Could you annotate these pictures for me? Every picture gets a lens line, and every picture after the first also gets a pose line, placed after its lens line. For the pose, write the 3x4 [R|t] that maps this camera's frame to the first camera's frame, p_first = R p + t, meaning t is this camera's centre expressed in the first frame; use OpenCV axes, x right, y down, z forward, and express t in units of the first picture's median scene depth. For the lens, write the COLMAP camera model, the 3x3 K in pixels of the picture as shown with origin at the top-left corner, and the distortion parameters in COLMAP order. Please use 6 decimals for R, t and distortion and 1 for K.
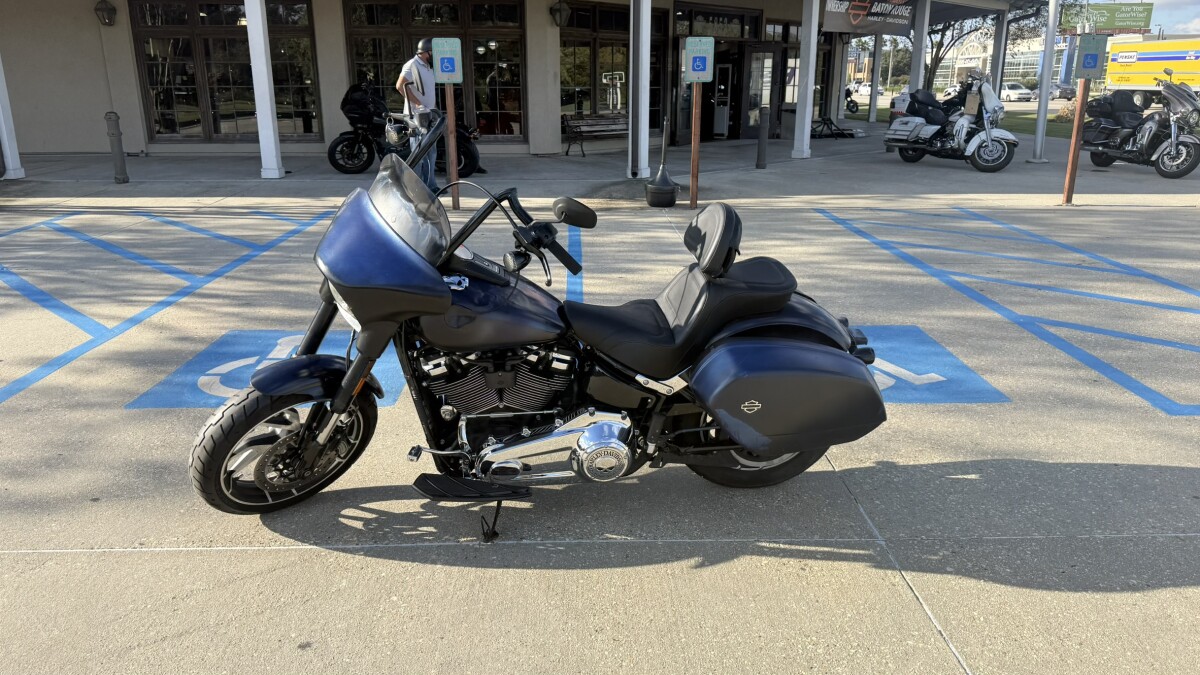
lens RADIAL K [[842.9, 0, 593.3], [0, 842.9, 336.9], [0, 0, 1]] dist [0.045352, -0.063690]
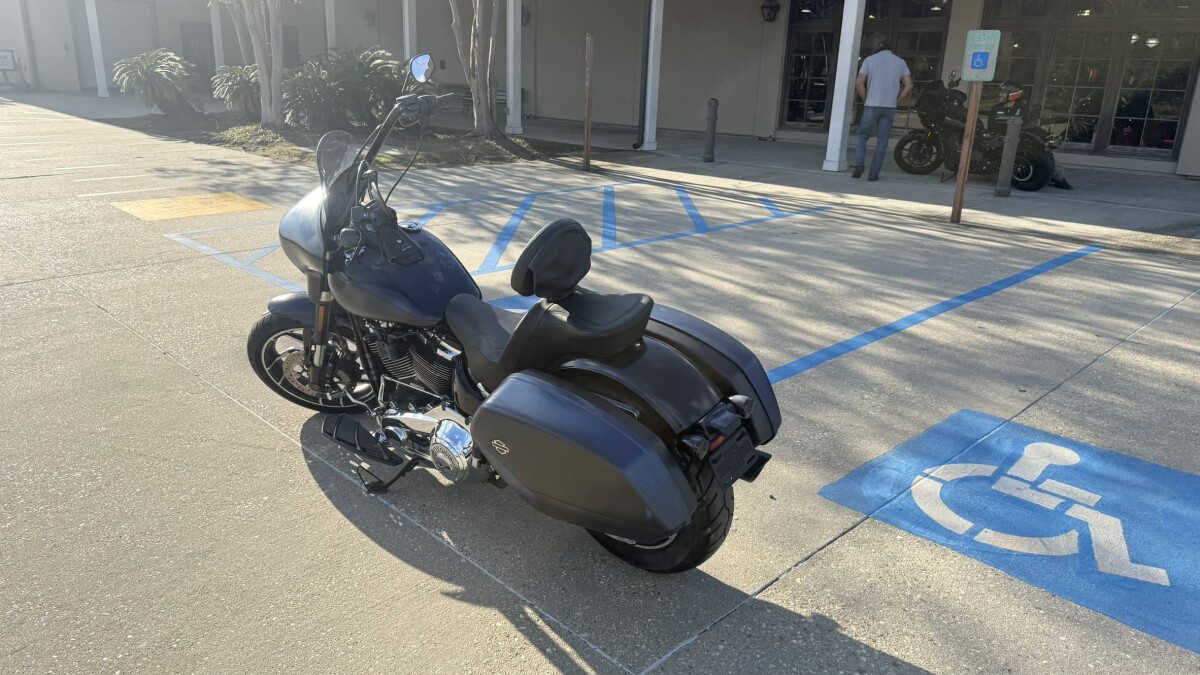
lens RADIAL K [[842.9, 0, 590.3], [0, 842.9, 345.7], [0, 0, 1]] dist [0.045352, -0.063690]
pose [[0.680445, 0.247040, -0.689903, 0.437962], [-0.236017, 0.965177, 0.112829, -0.074585], [0.693751, 0.086055, 0.715055, 0.221698]]
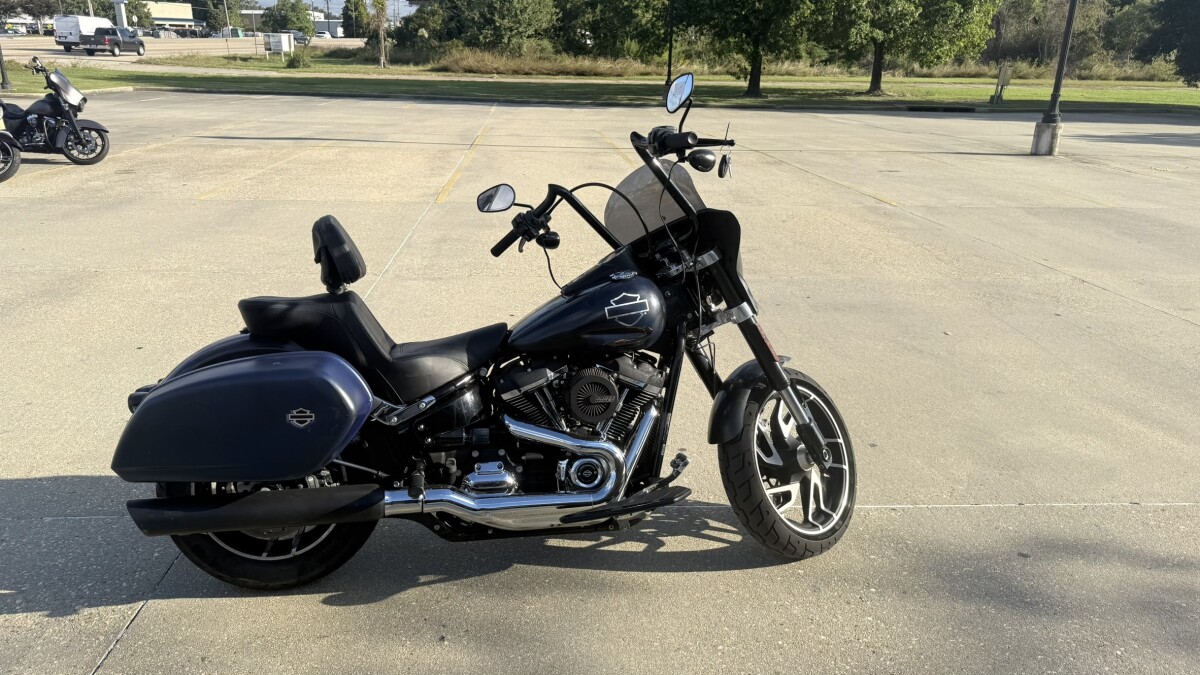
lens RADIAL K [[842.9, 0, 605.6], [0, 842.9, 340.9], [0, 0, 1]] dist [0.045352, -0.063690]
pose [[-0.998384, -0.001268, -0.056812, -0.052103], [-0.033976, 0.814702, 0.578884, -0.320356], [0.045551, 0.579878, -0.813429, 0.998372]]
